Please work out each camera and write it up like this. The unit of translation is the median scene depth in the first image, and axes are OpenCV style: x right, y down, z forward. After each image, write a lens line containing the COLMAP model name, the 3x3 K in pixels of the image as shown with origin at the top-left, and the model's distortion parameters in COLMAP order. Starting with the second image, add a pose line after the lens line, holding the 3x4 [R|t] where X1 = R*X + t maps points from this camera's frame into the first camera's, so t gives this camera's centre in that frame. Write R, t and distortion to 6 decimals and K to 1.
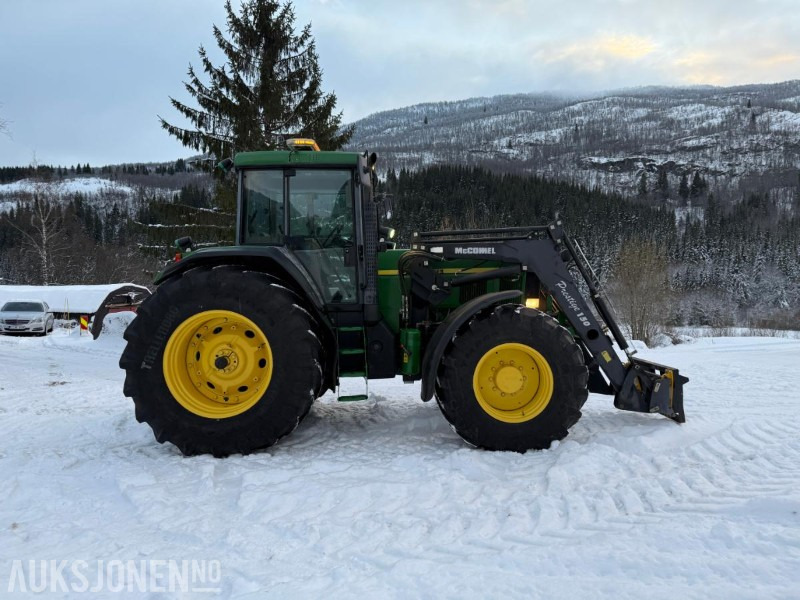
lens RADIAL K [[569.2, 0, 399.0], [0, 569.2, 299.3], [0, 0, 1]] dist [0.000190, 0.002015]
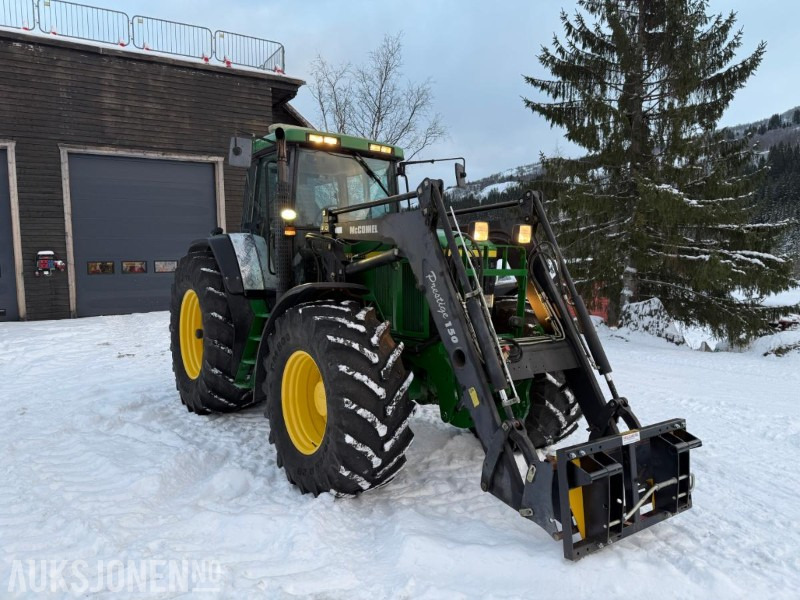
lens RADIAL K [[569.2, 0, 399.4], [0, 569.2, 299.7], [0, 0, 1]] dist [0.000190, 0.002015]
pose [[0.581176, 0.060870, -0.811498, 0.295577], [-0.020823, 0.997984, 0.059945, -0.013853], [0.813512, -0.017940, 0.581272, 0.216845]]
